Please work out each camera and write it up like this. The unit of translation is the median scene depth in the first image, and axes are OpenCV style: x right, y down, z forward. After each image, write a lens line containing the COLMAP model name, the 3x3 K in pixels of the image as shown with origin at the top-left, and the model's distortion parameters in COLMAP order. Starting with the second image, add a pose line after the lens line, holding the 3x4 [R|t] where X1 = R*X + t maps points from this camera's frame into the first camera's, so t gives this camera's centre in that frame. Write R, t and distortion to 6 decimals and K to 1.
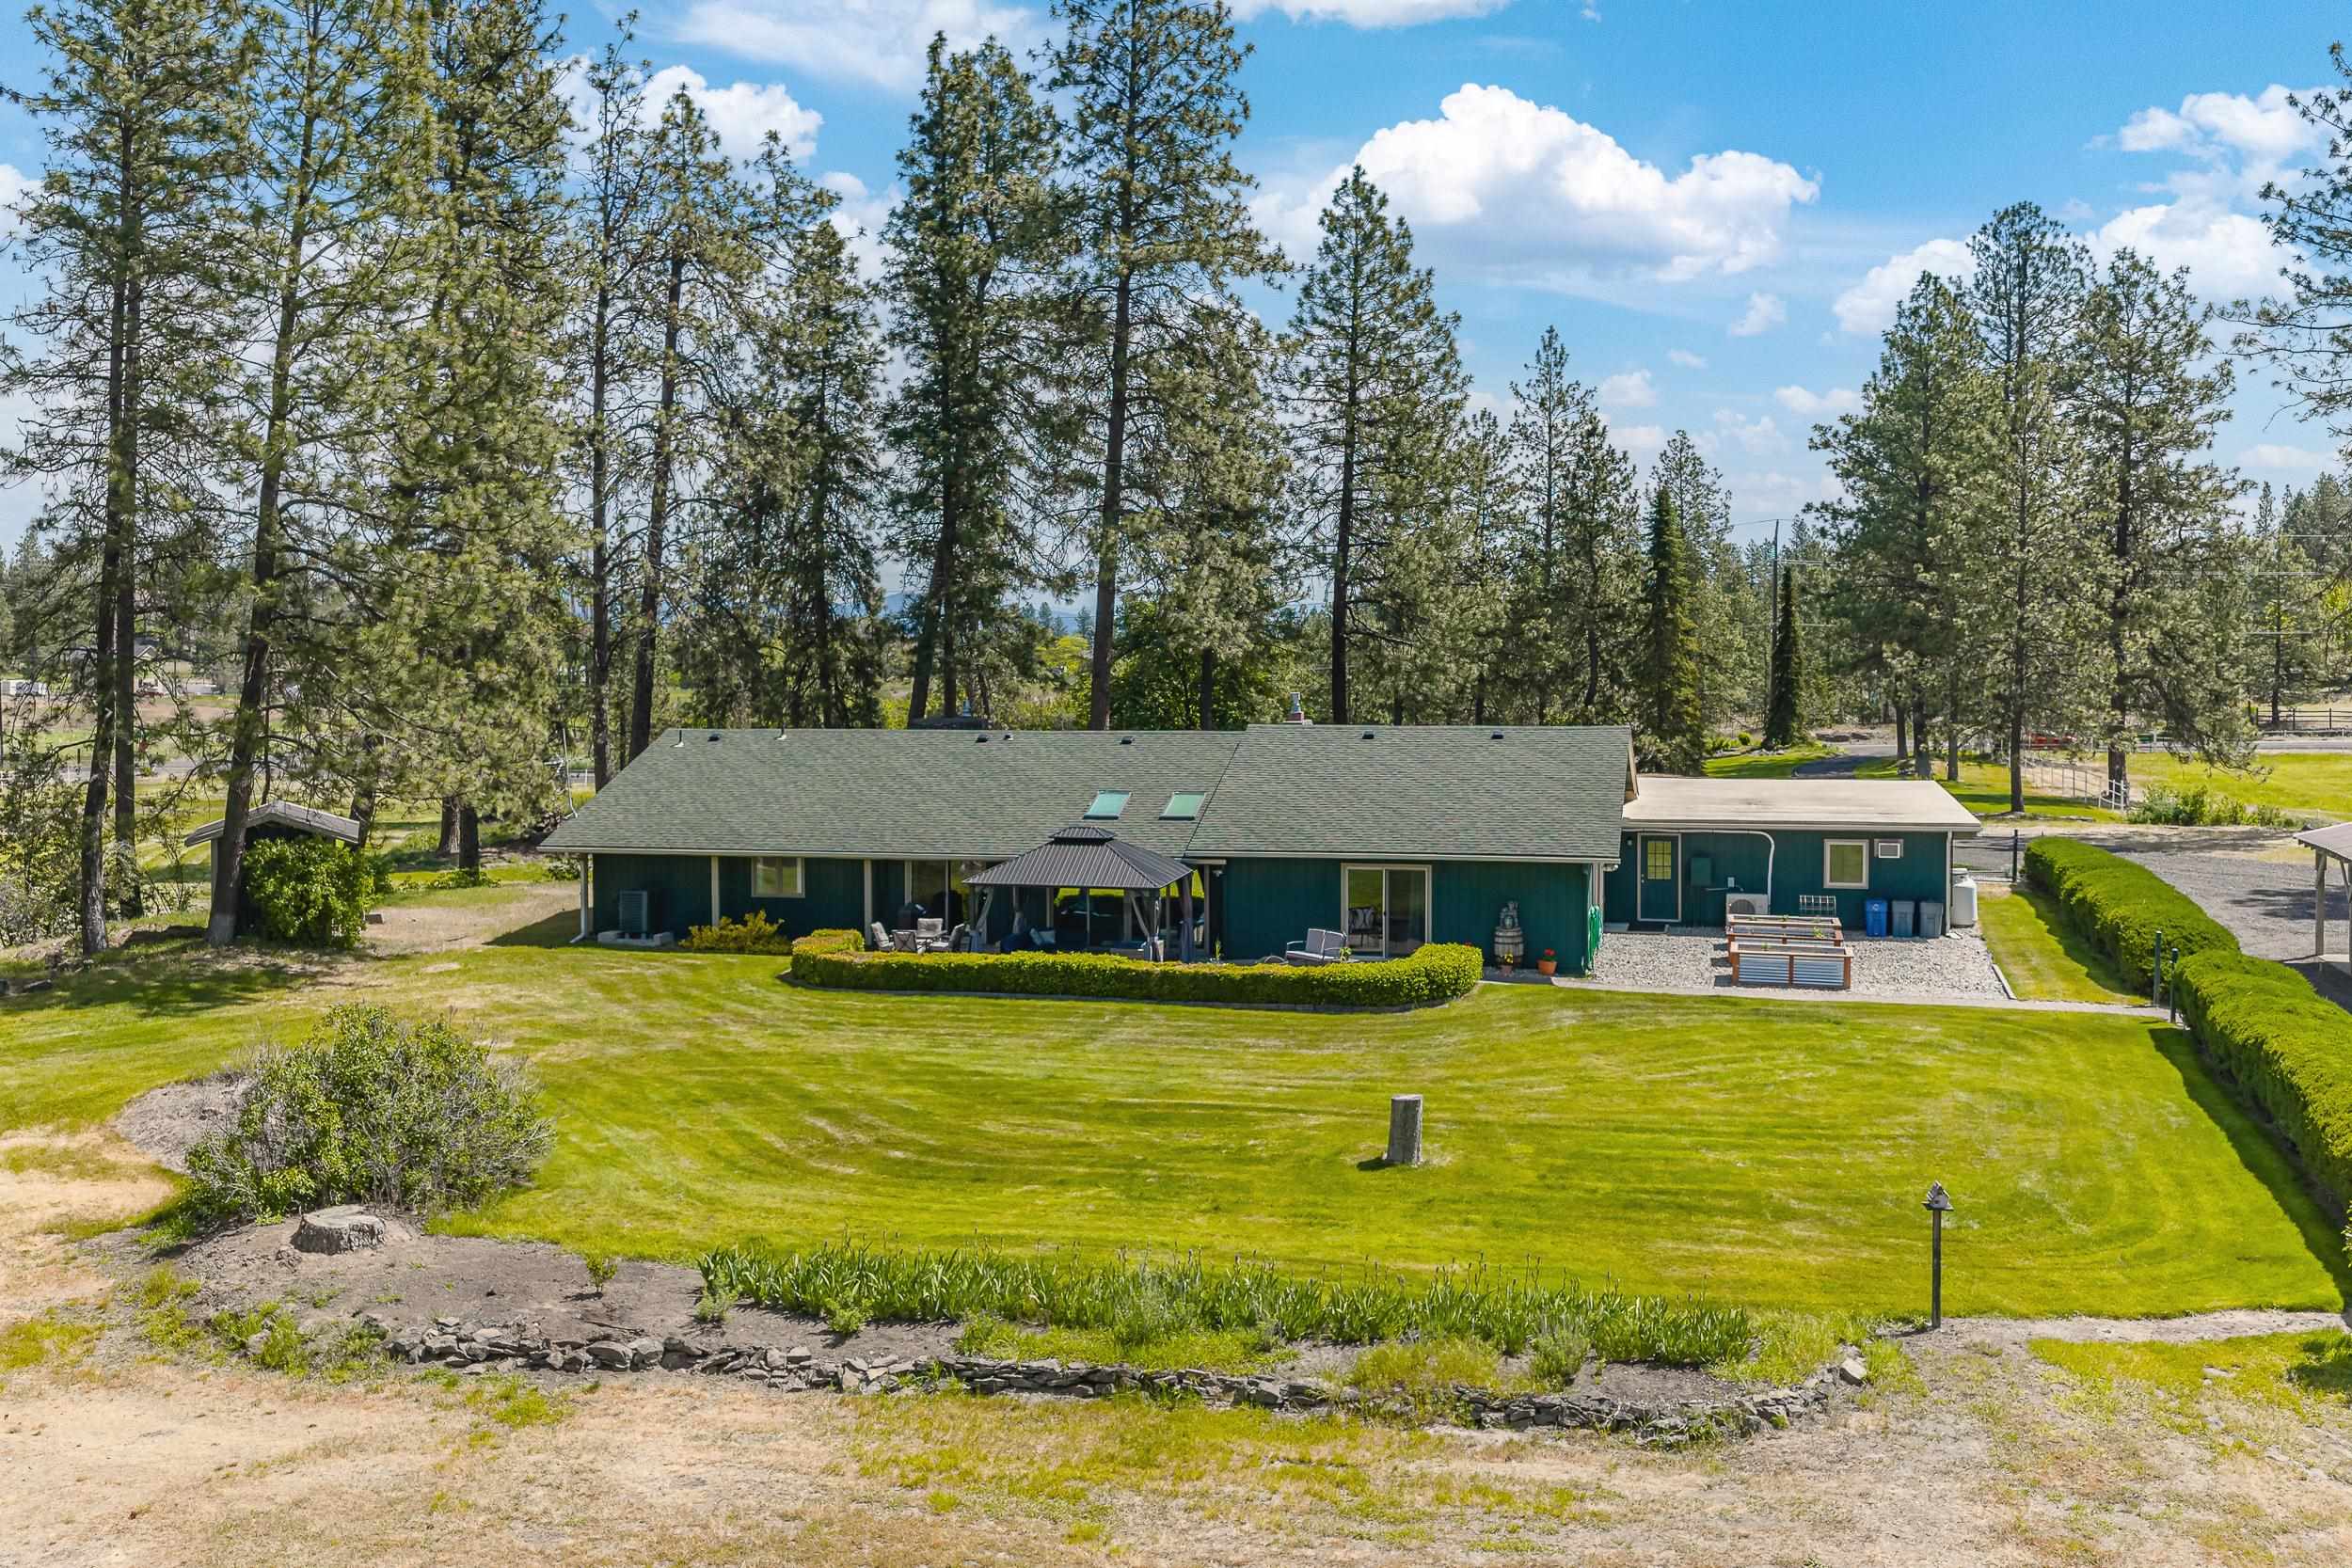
lens RADIAL K [[1914.8, 0, 1176.0], [0, 1914.8, 784.0], [0, 0, 1]] dist [-0.013124, -0.007836]
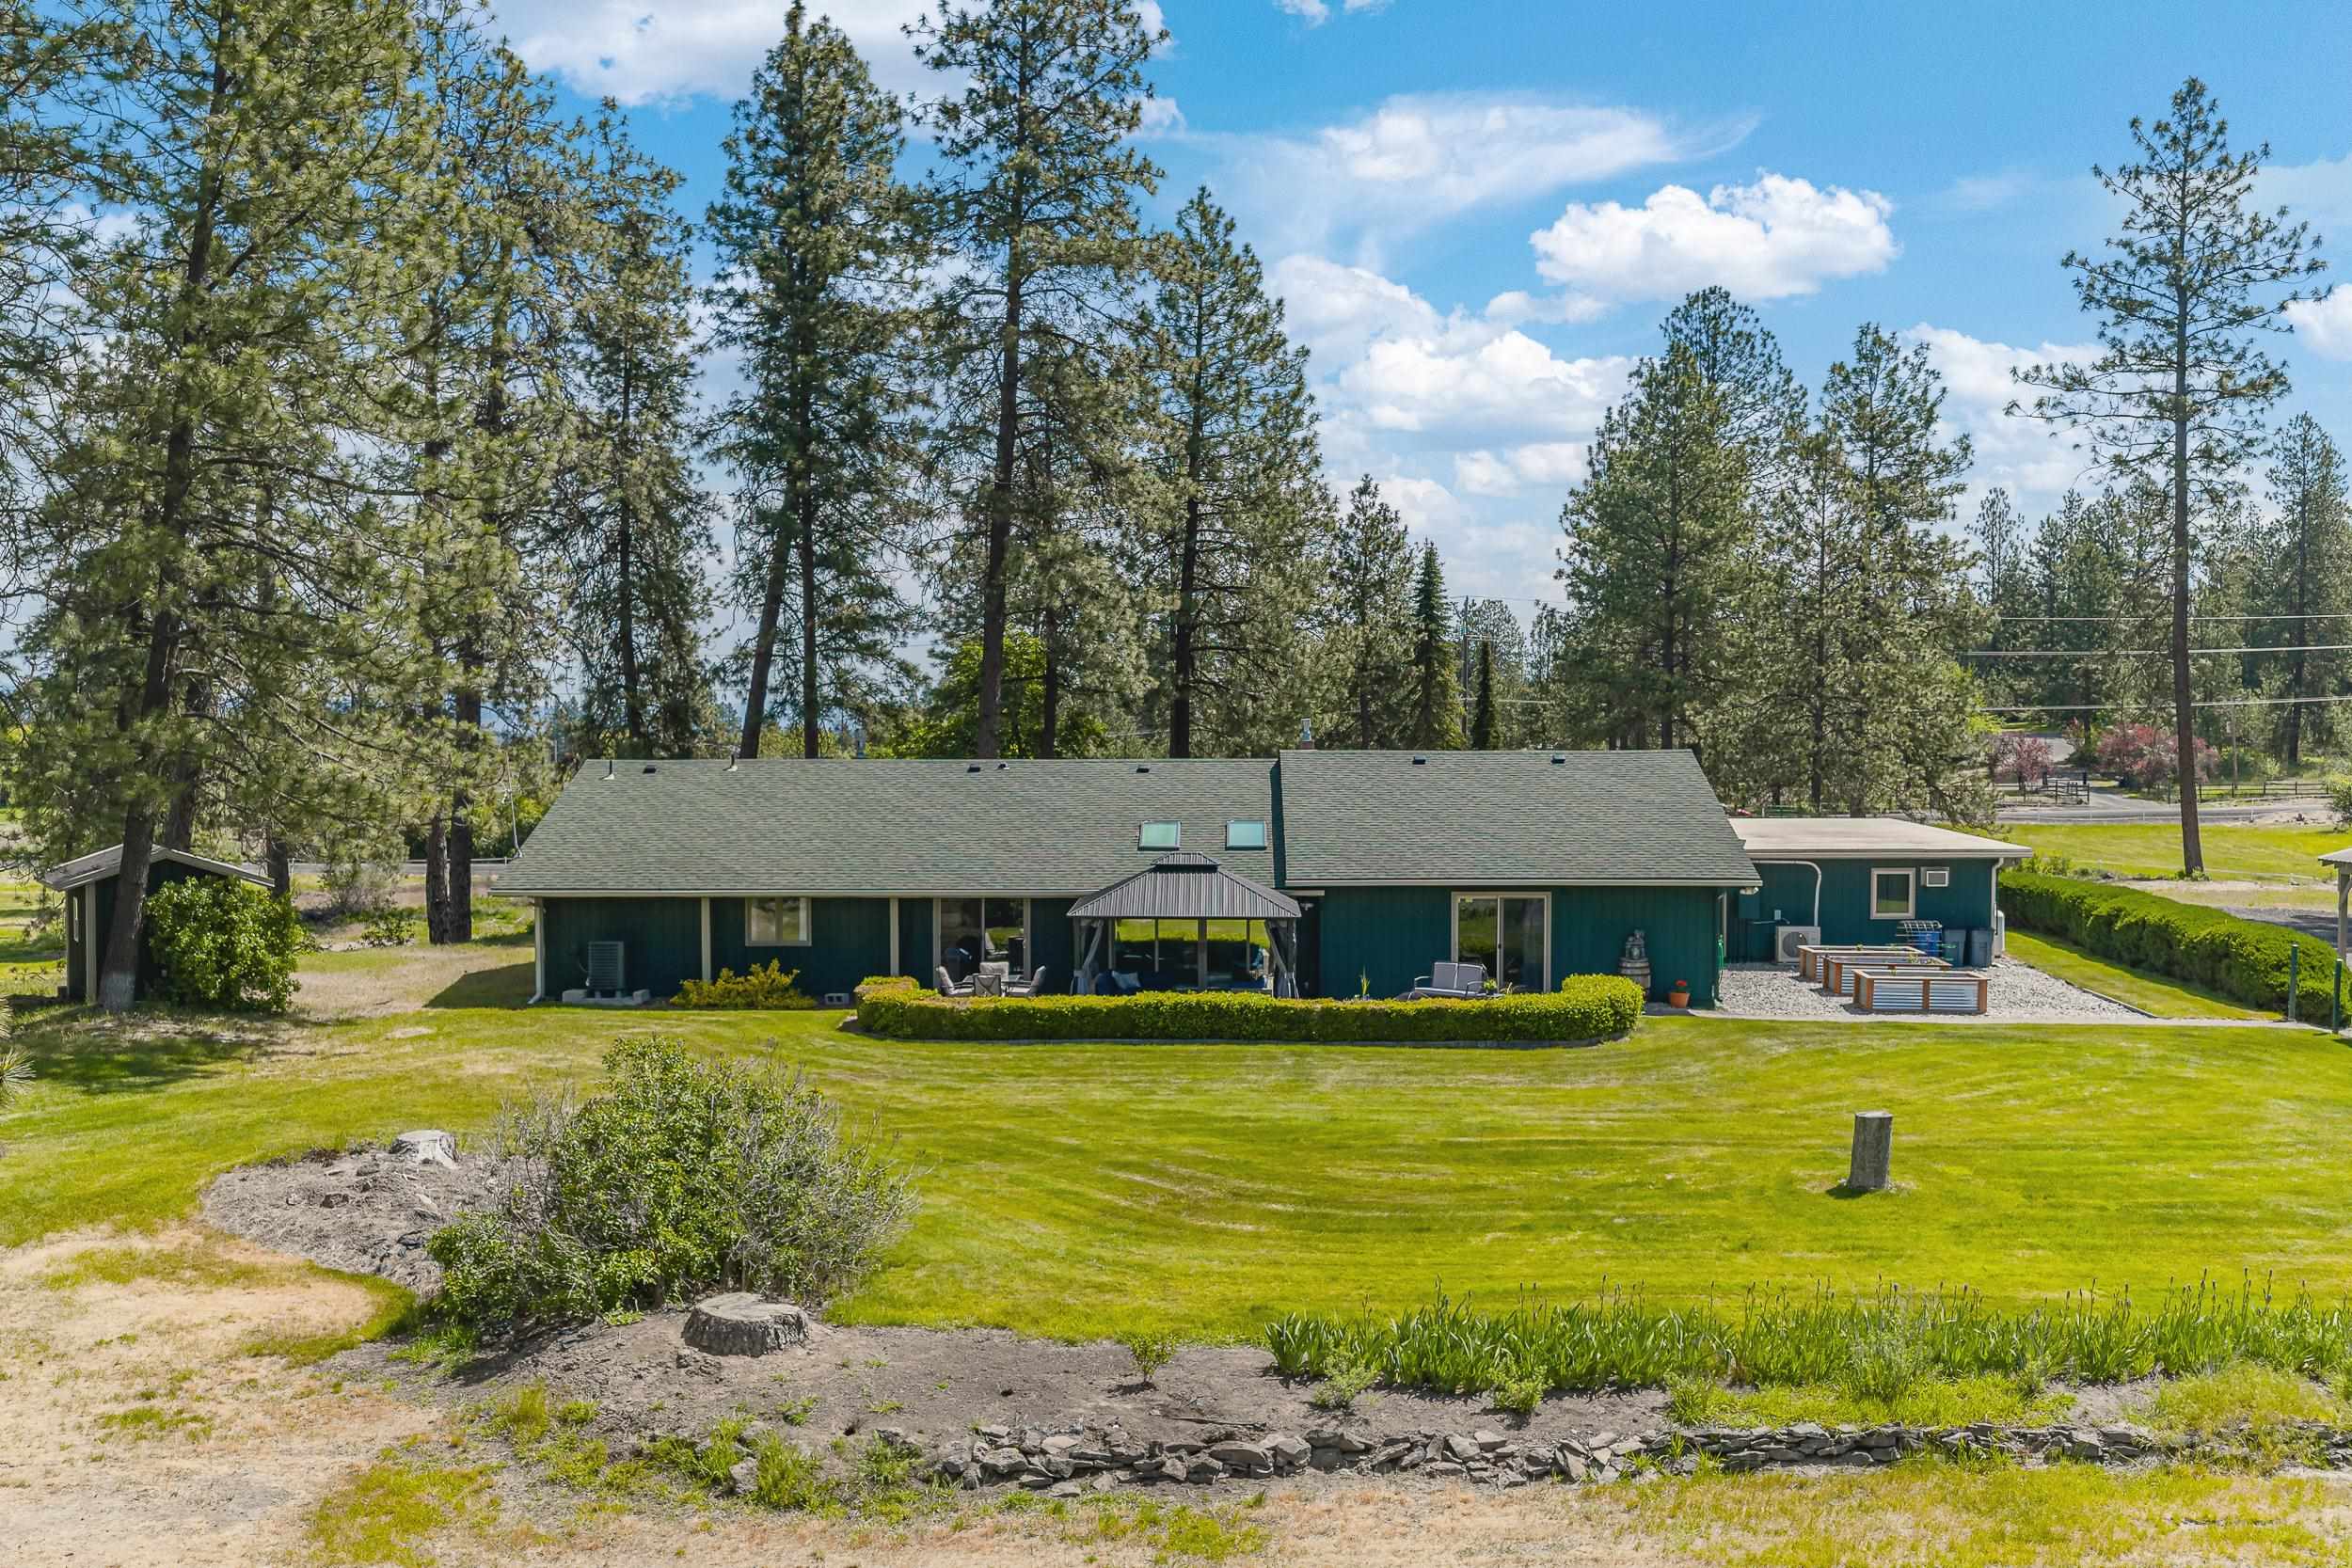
lens RADIAL K [[1954.4, 0, 1174.1], [0, 1954.4, 892.0], [0, 0, 1]] dist [-0.028470, 0.022940]
pose [[0.982033, -0.012046, 0.188324, -0.228324], [0.010009, 0.999881, 0.011765, 0.030439], [-0.188444, -0.009669, 0.982036, 0.116622]]
